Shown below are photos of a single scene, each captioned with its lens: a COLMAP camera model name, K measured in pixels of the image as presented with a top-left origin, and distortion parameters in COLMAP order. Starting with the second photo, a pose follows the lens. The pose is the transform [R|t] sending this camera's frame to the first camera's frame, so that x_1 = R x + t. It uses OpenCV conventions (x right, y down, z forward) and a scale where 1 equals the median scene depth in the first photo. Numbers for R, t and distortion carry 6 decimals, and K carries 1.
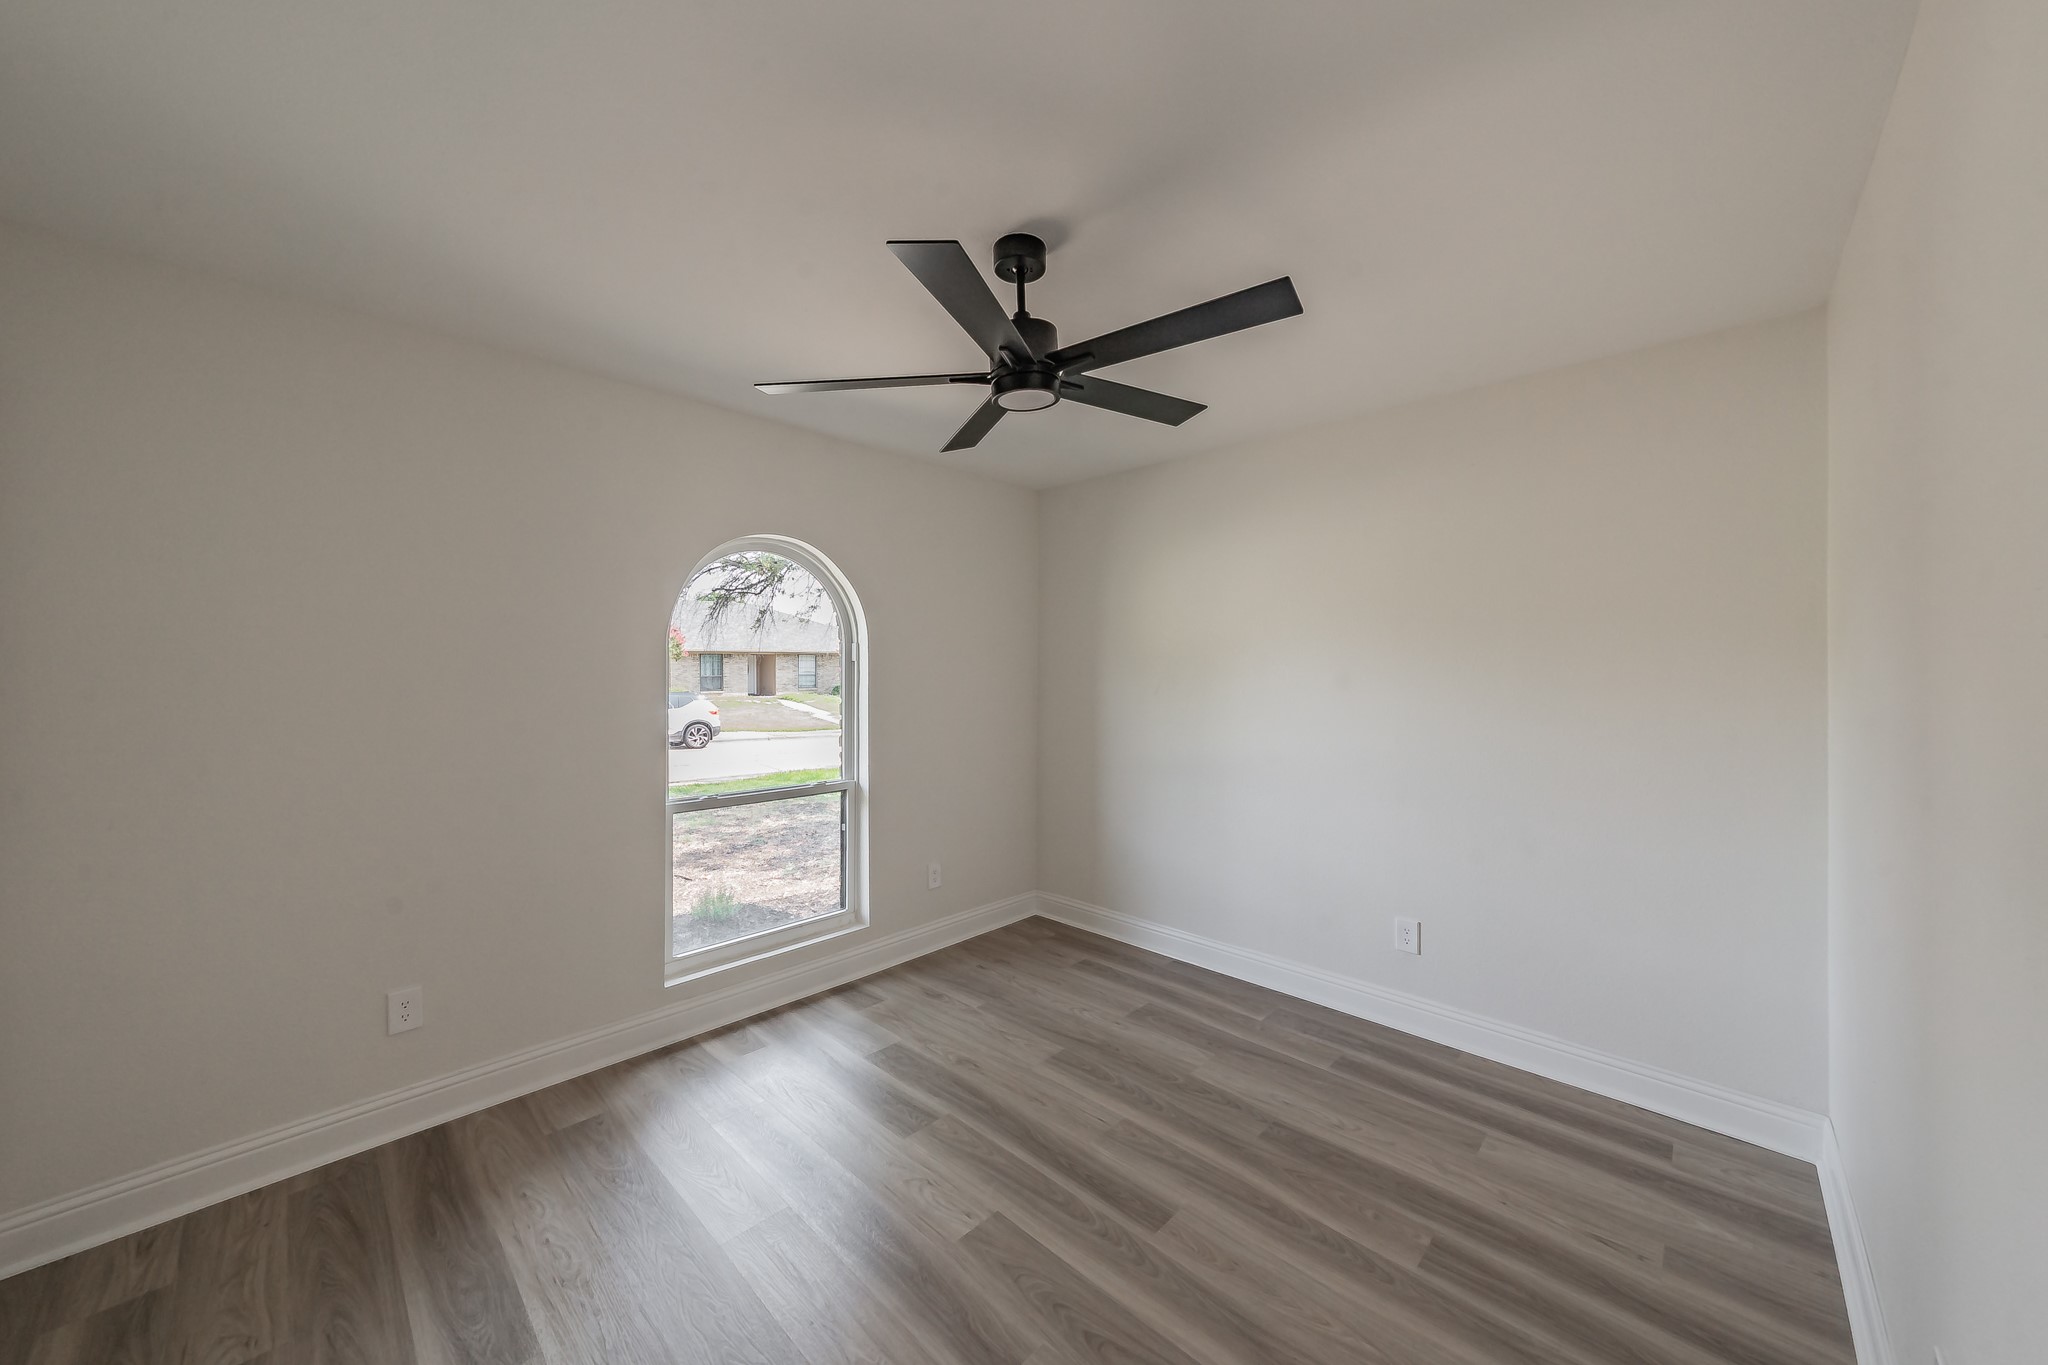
lens RADIAL K [[720.5, 0, 1044.0], [0, 720.5, 680.1], [0, 0, 1]] dist [0.000766, -0.000173]
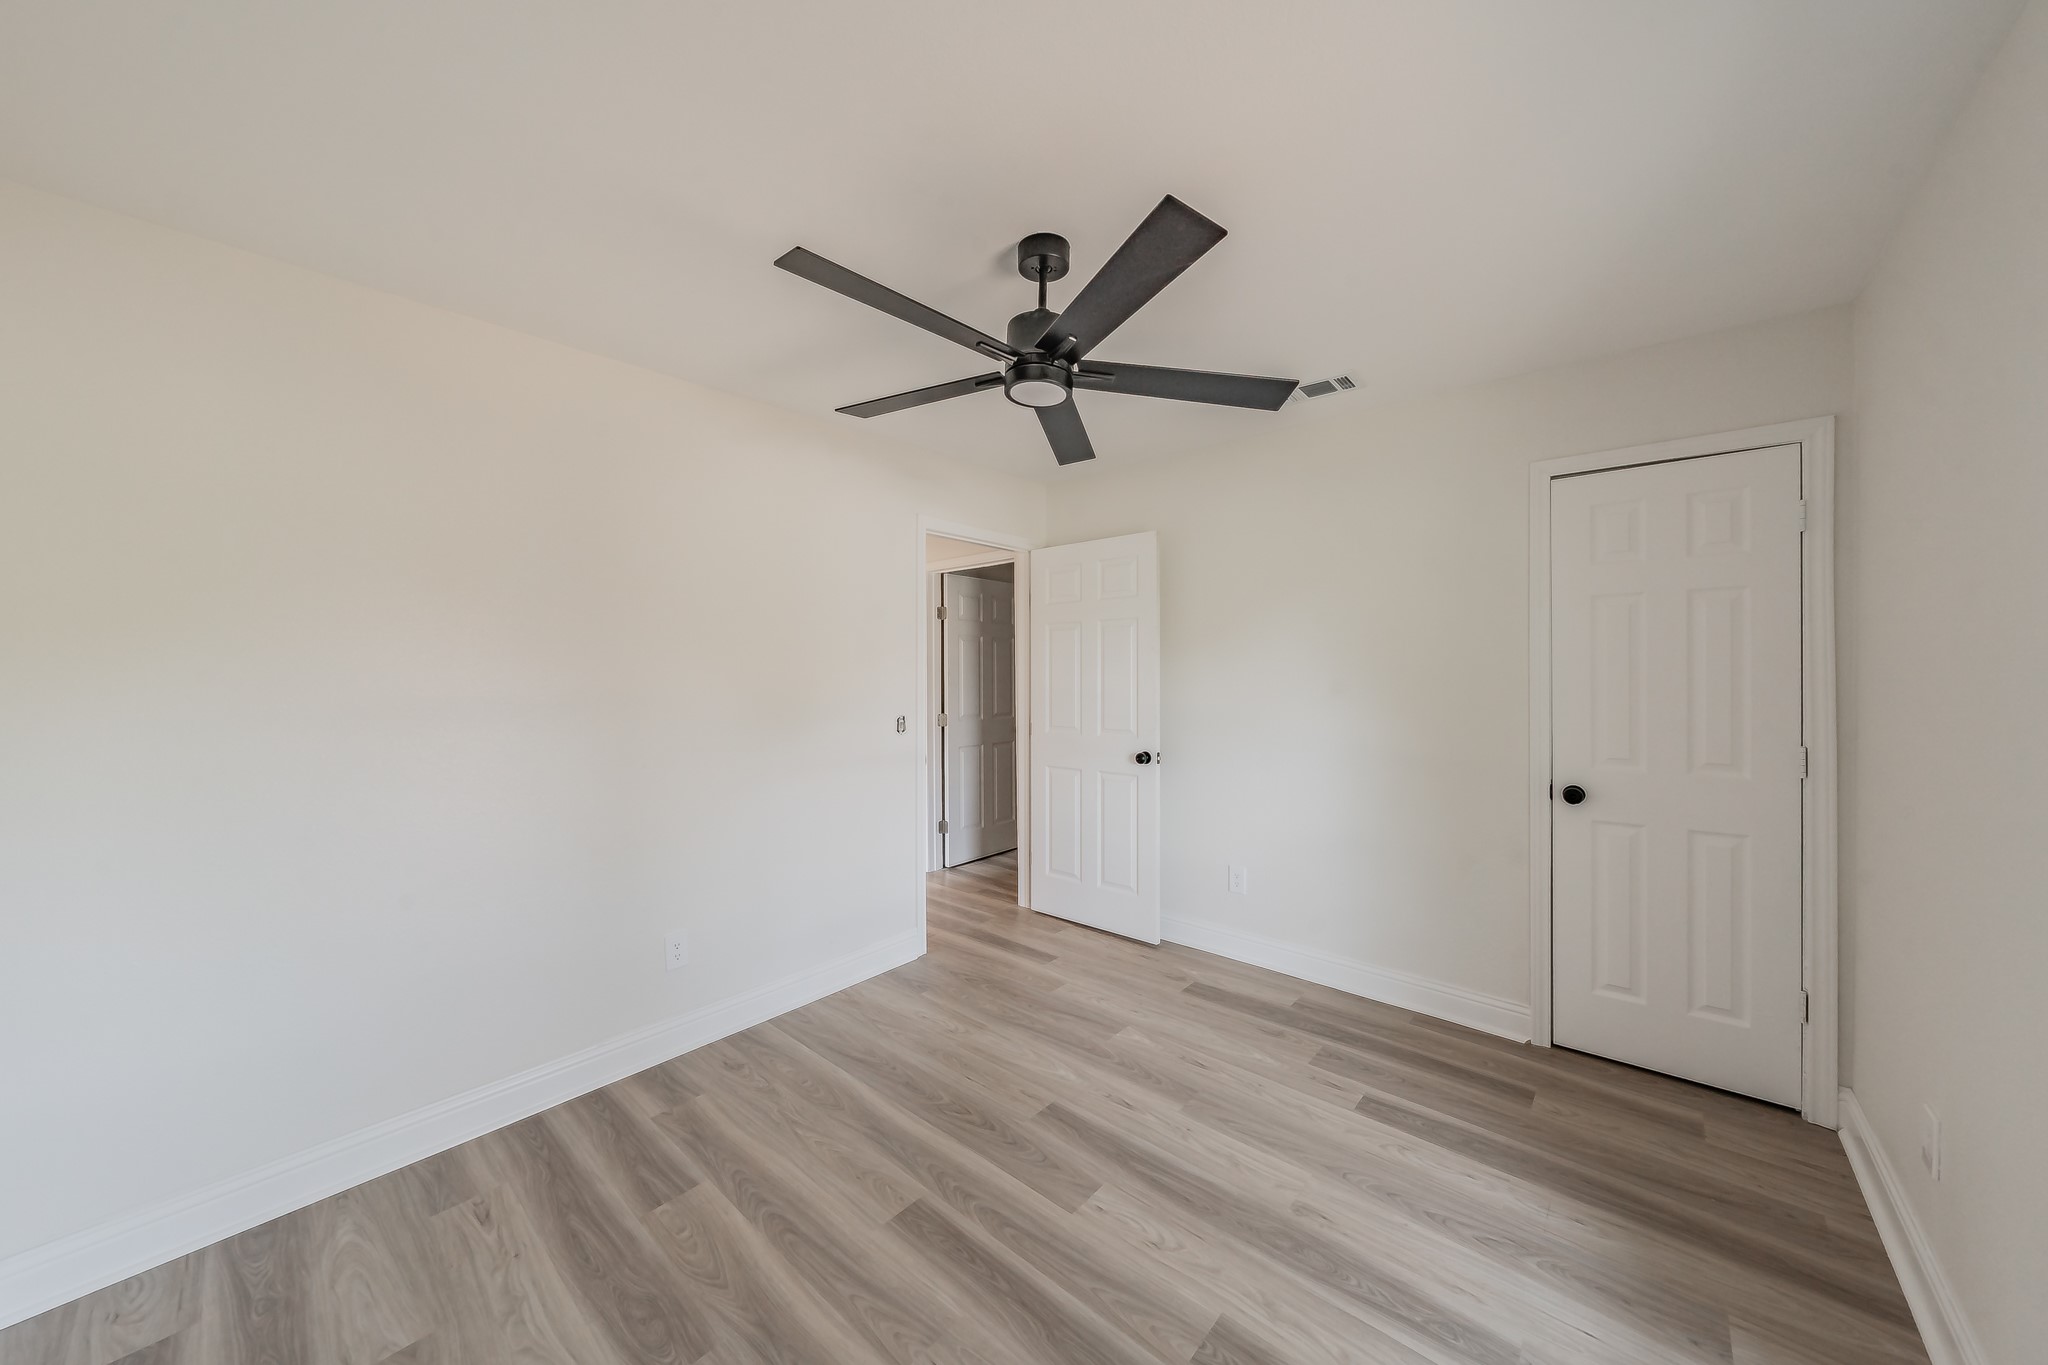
lens RADIAL K [[720.5, 0, 1044.0], [0, 720.5, 680.1], [0, 0, 1]] dist [0.000766, -0.000173]
pose [[-0.999141, 0.005419, -0.041073, 0.010252], [0.004663, 0.999818, 0.018475, -0.010637], [0.041165, 0.018268, -0.998985, 2.020068]]
